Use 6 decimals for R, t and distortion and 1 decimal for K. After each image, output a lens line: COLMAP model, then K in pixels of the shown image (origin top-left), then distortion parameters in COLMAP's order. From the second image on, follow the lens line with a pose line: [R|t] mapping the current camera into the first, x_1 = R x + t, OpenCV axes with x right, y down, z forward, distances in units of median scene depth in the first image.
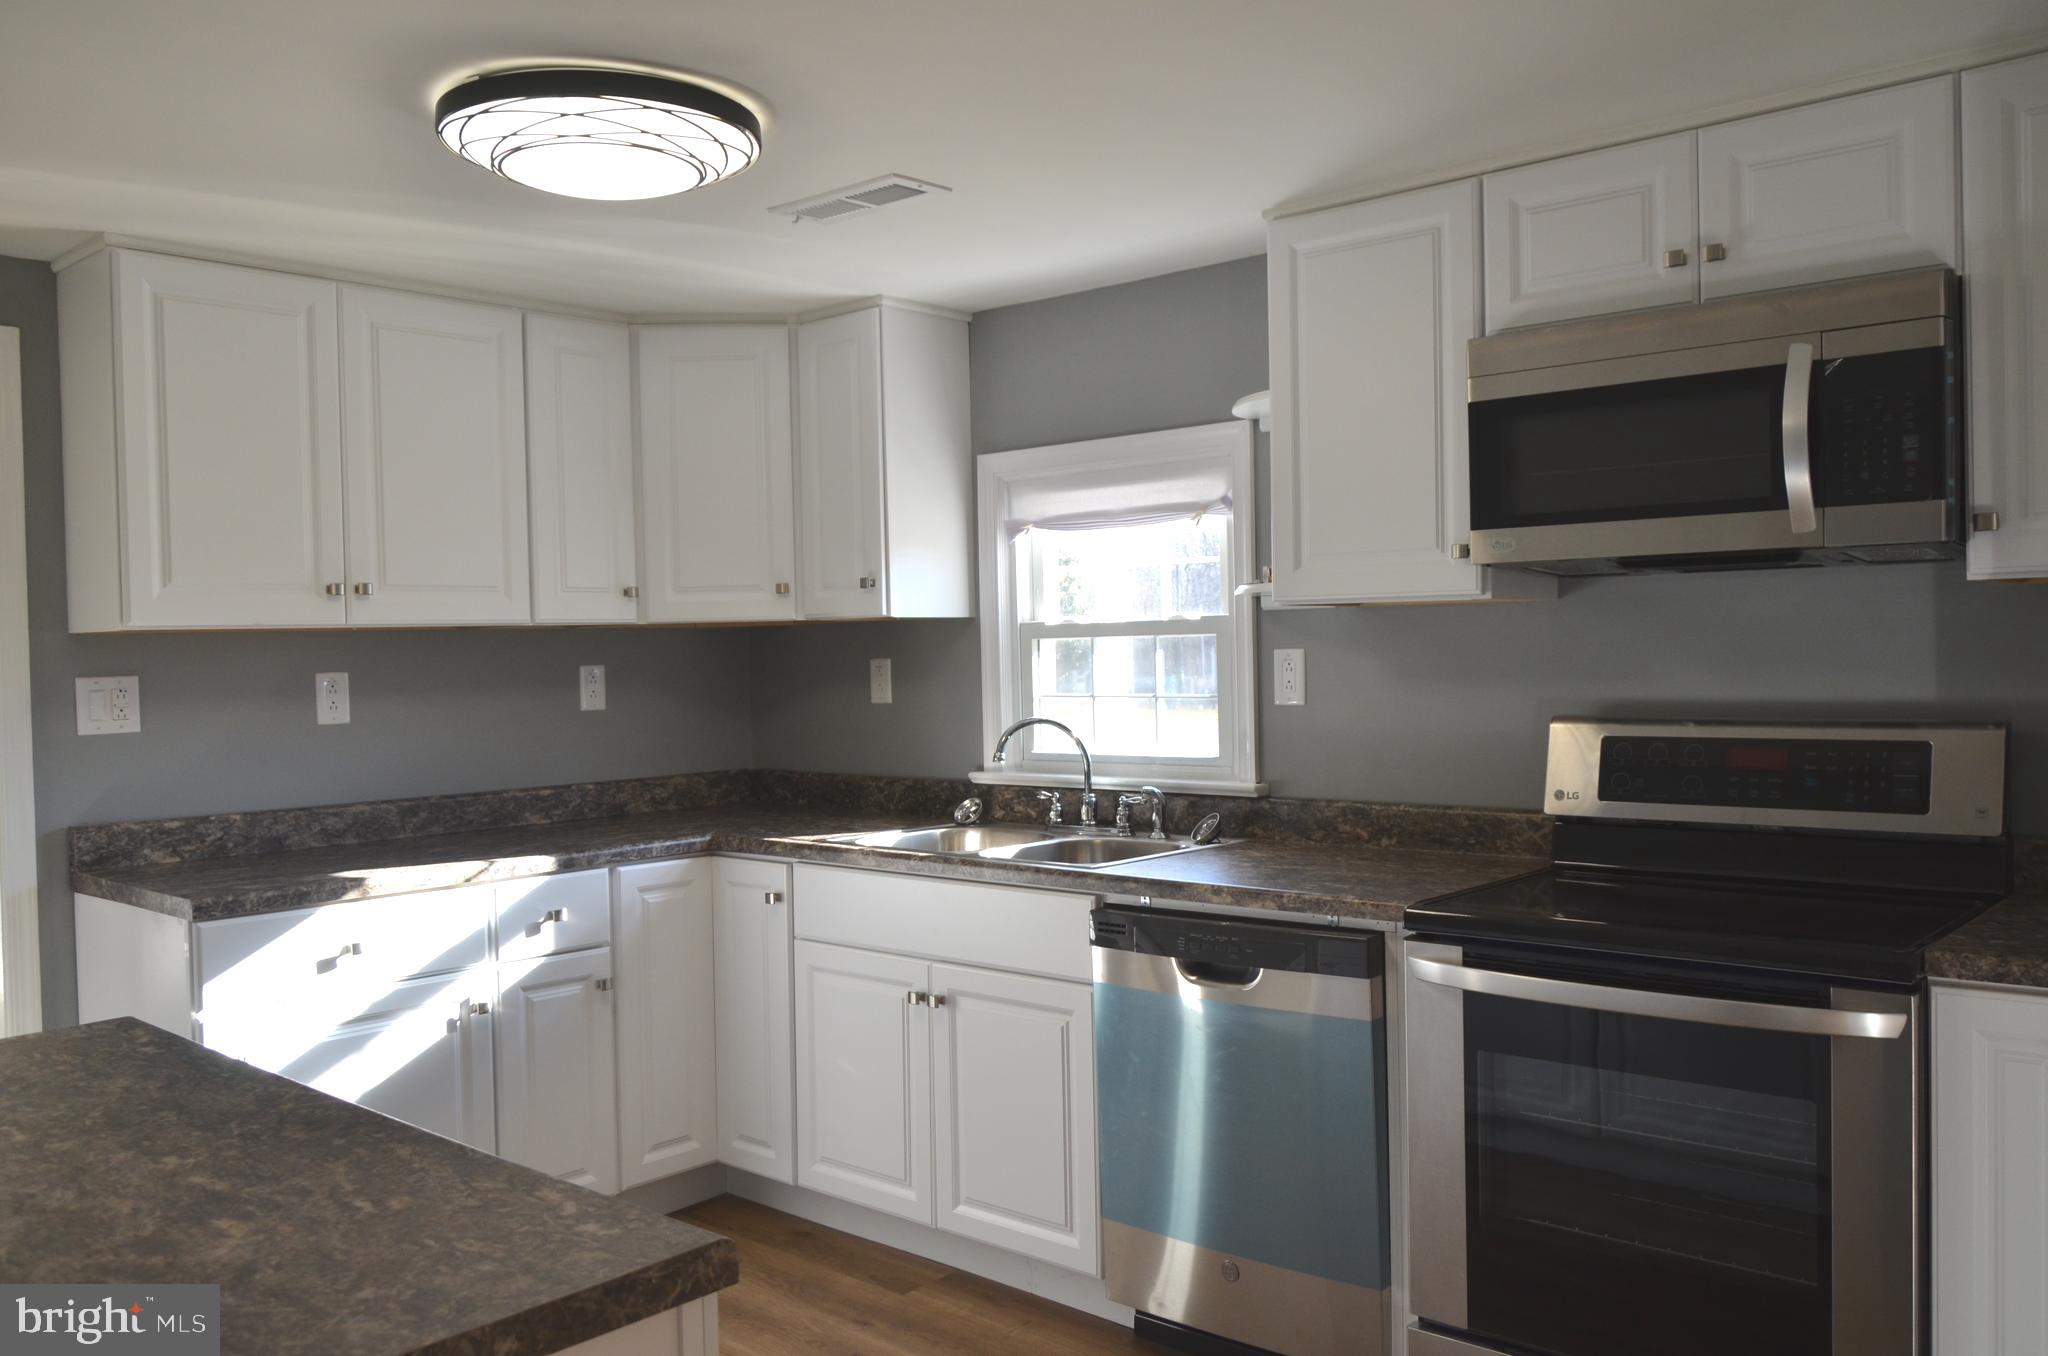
lens RADIAL K [[1603.1, 0, 1029.0], [0, 1603.1, 677.8], [0, 0, 1]] dist [-0.020543, 0.000875]
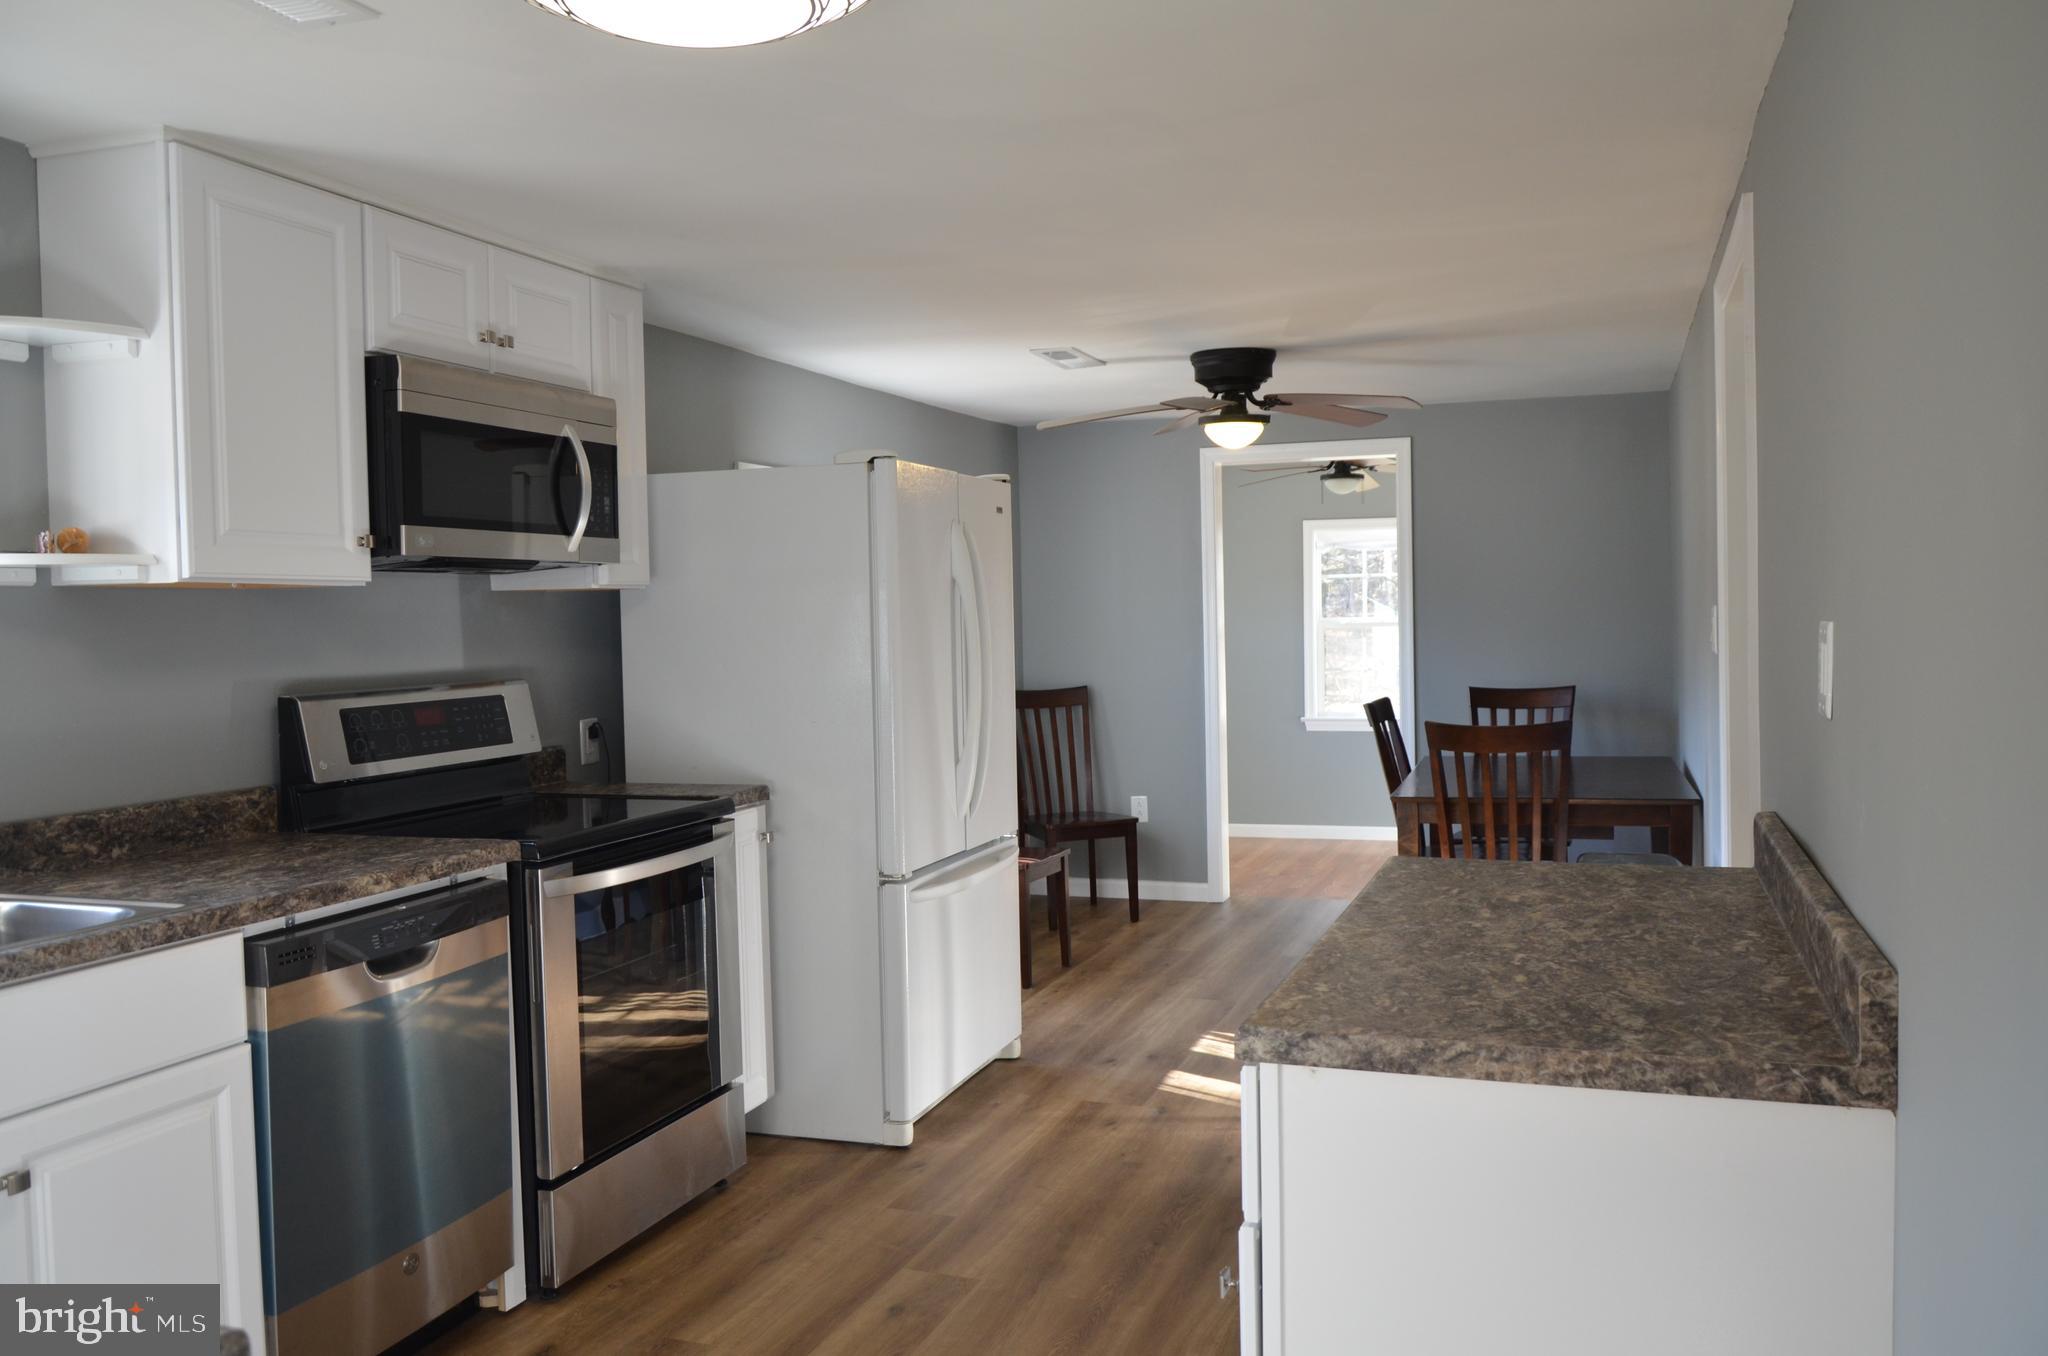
lens RADIAL K [[1603.1, 0, 1031.3], [0, 1603.1, 671.4], [0, 0, 1]] dist [-0.020543, 0.000875]
pose [[-0.368787, -0.006937, 0.929488, -0.741211], [0.042092, 0.998822, 0.024155, 0.002266], [-0.928560, 0.048032, -0.368061, 0.802777]]
